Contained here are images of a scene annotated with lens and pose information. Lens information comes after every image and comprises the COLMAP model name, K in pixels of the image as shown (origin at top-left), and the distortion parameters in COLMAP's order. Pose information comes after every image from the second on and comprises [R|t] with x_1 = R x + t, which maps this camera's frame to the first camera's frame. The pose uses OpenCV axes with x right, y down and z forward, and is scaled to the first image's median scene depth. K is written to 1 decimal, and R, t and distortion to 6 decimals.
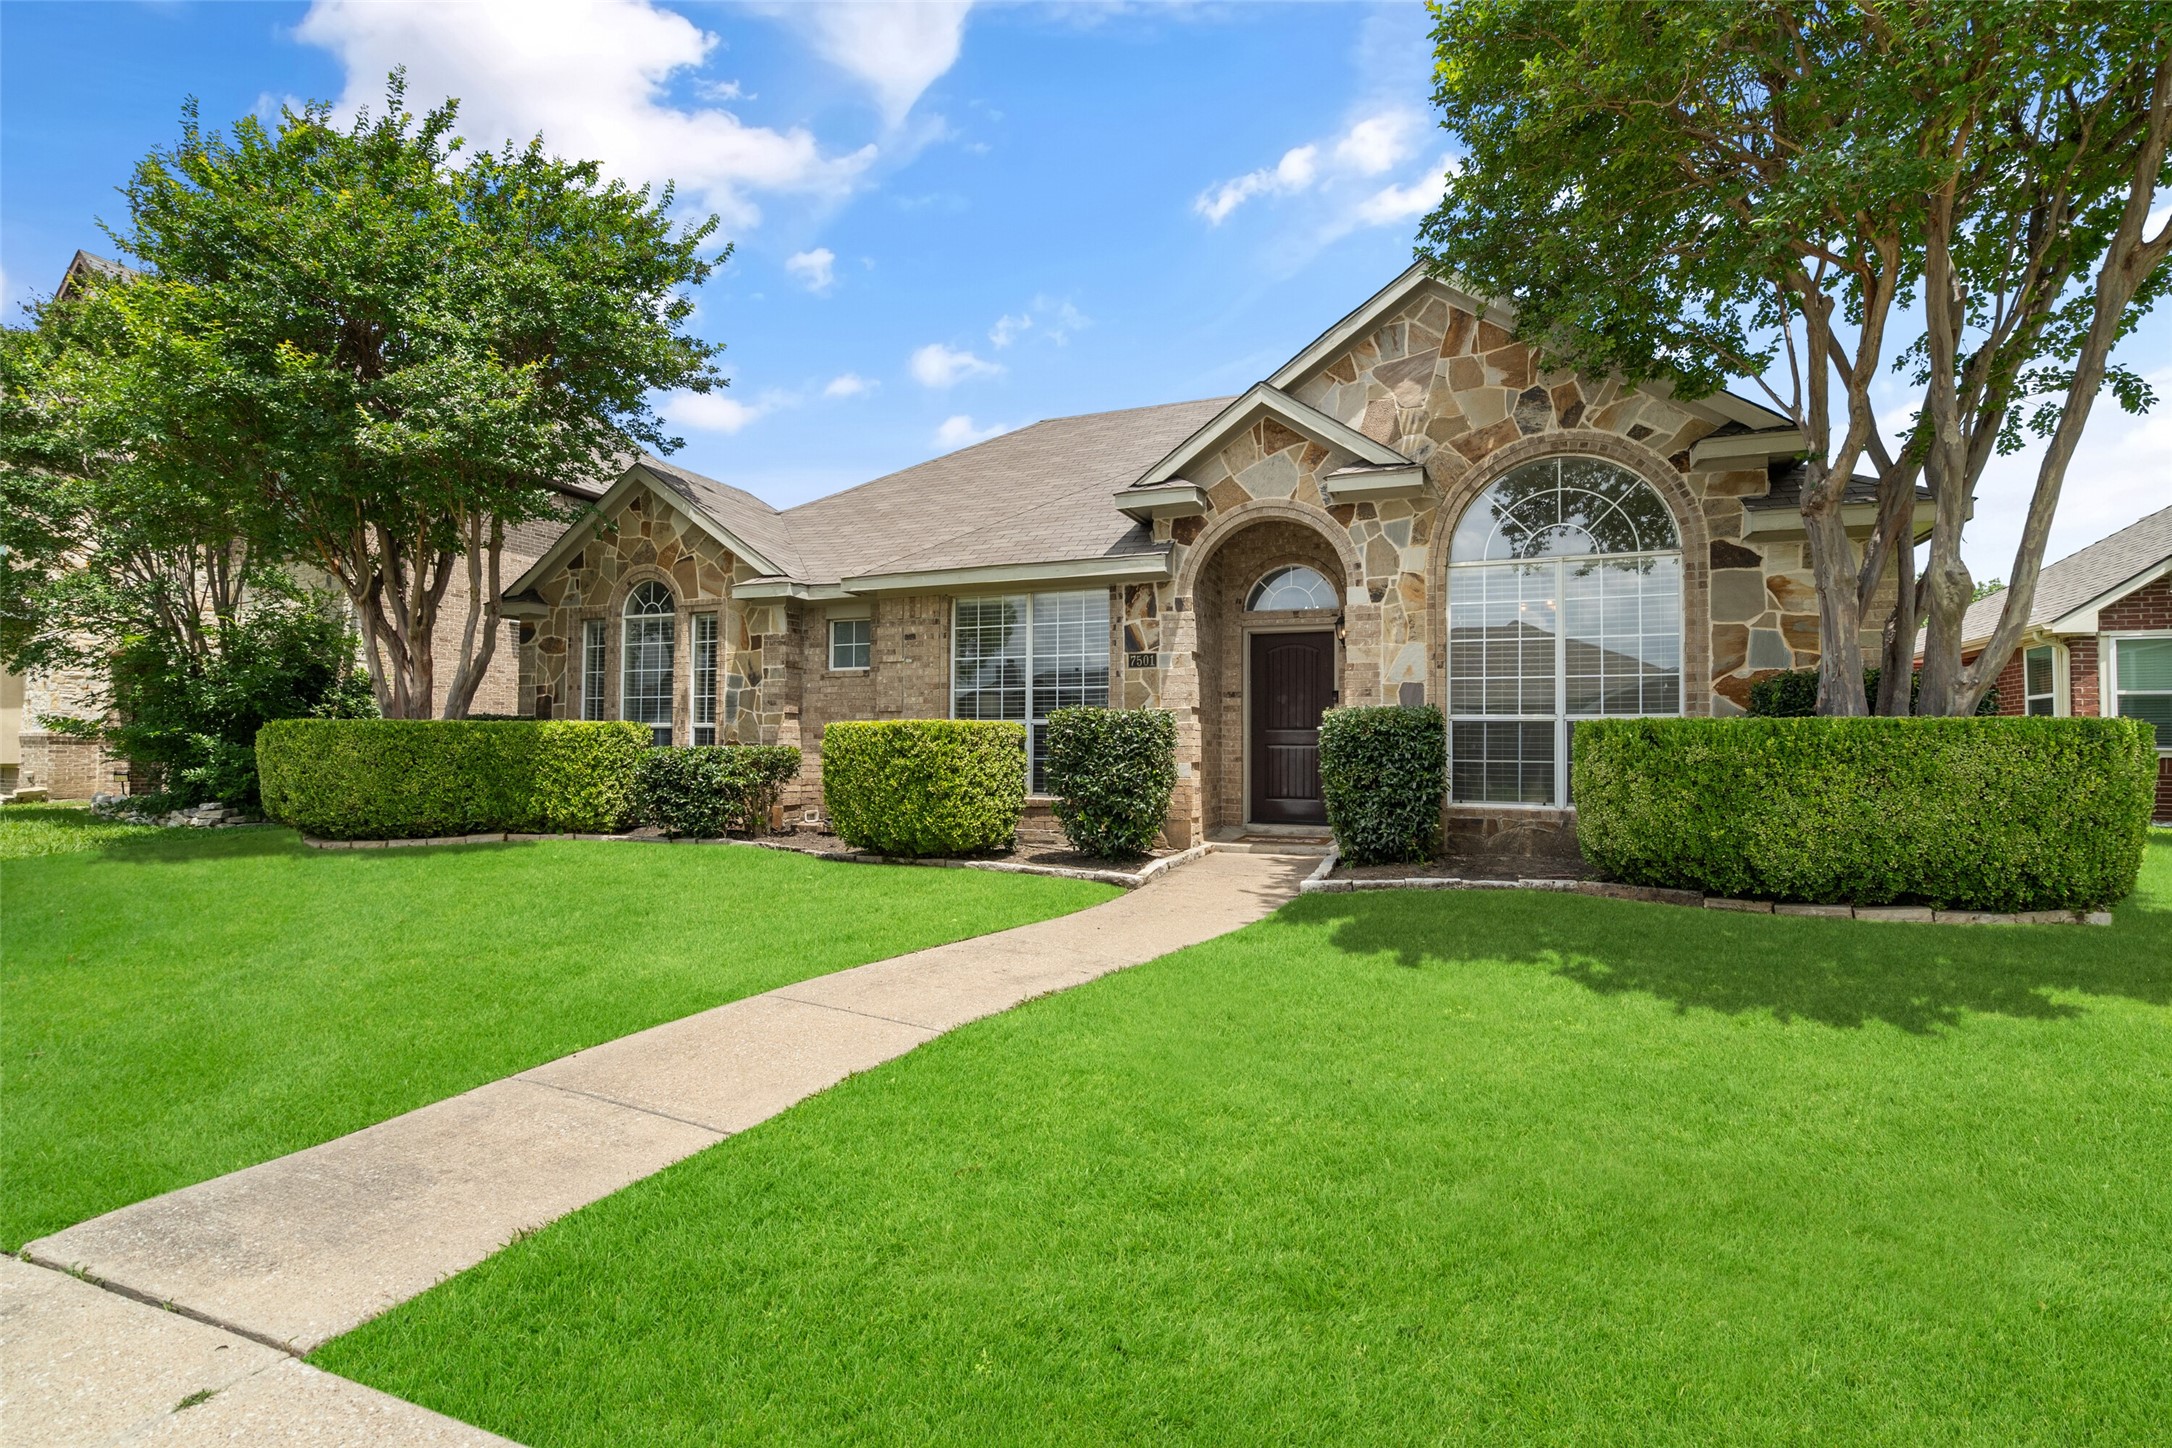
lens RADIAL K [[991.6, 0, 1092.2], [0, 991.6, 725.5], [0, 0, 1]] dist [-0.003395, 0.000671]
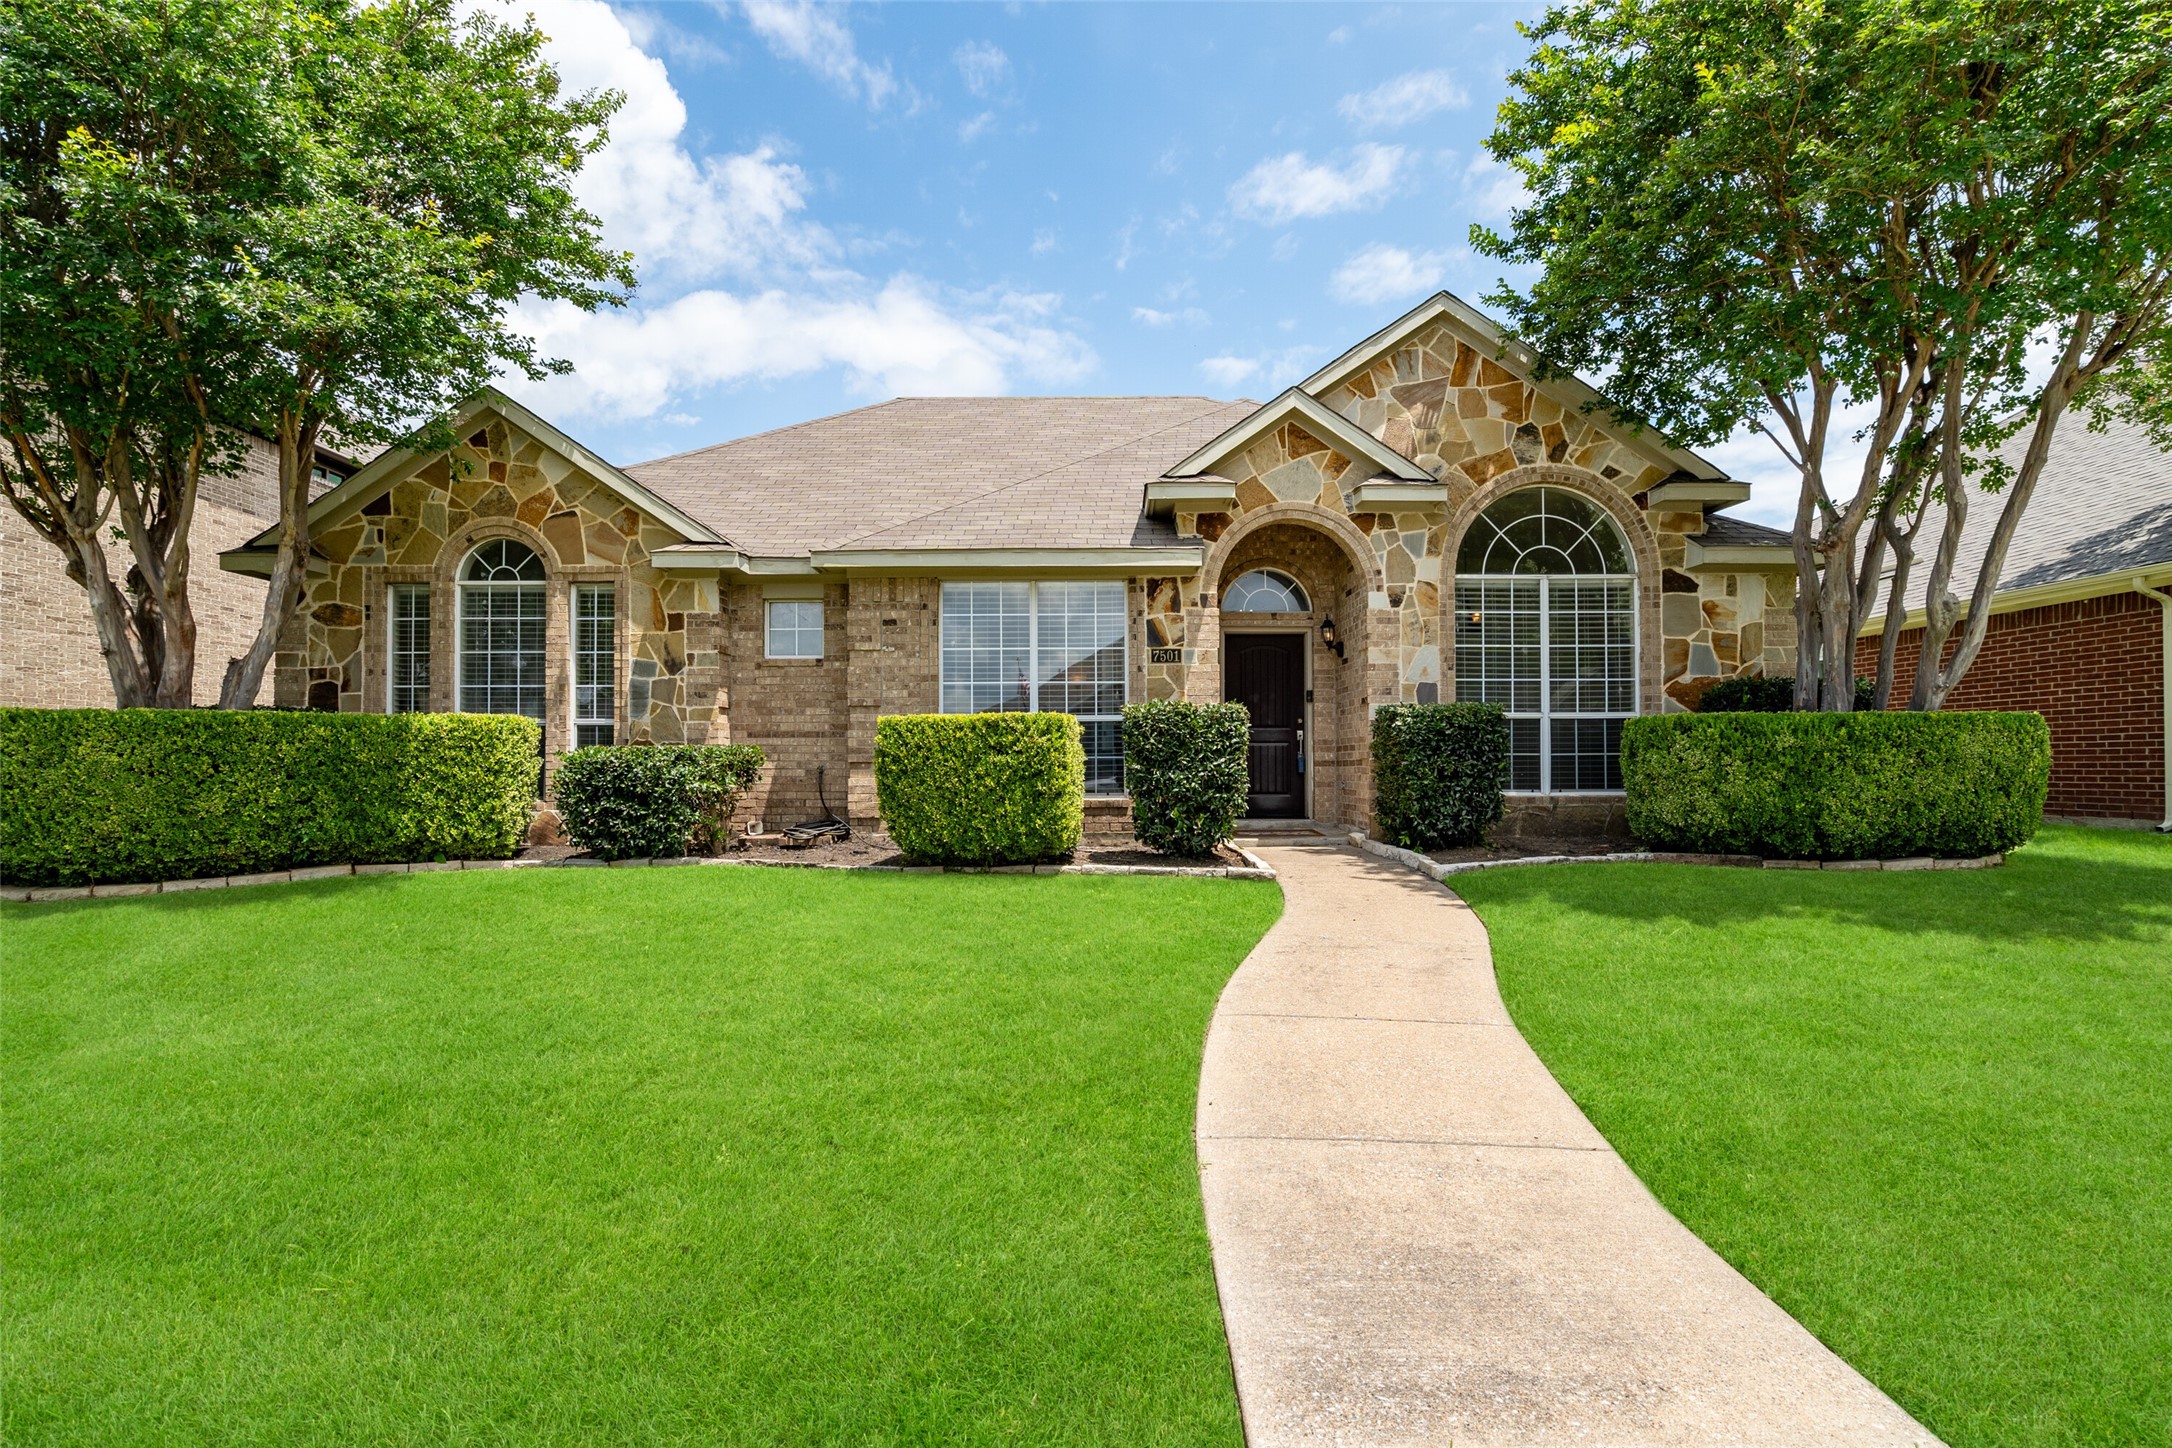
lens RADIAL K [[986.8, 0, 1090.1], [0, 986.8, 750.6], [0, 0, 1]] dist [-0.002084, -0.000096]
pose [[0.927093, -0.005979, 0.374784, -0.420583], [-0.000300, 0.999861, 0.016693, 0.013127], [-0.374832, -0.015588, 0.926962, 0.130405]]
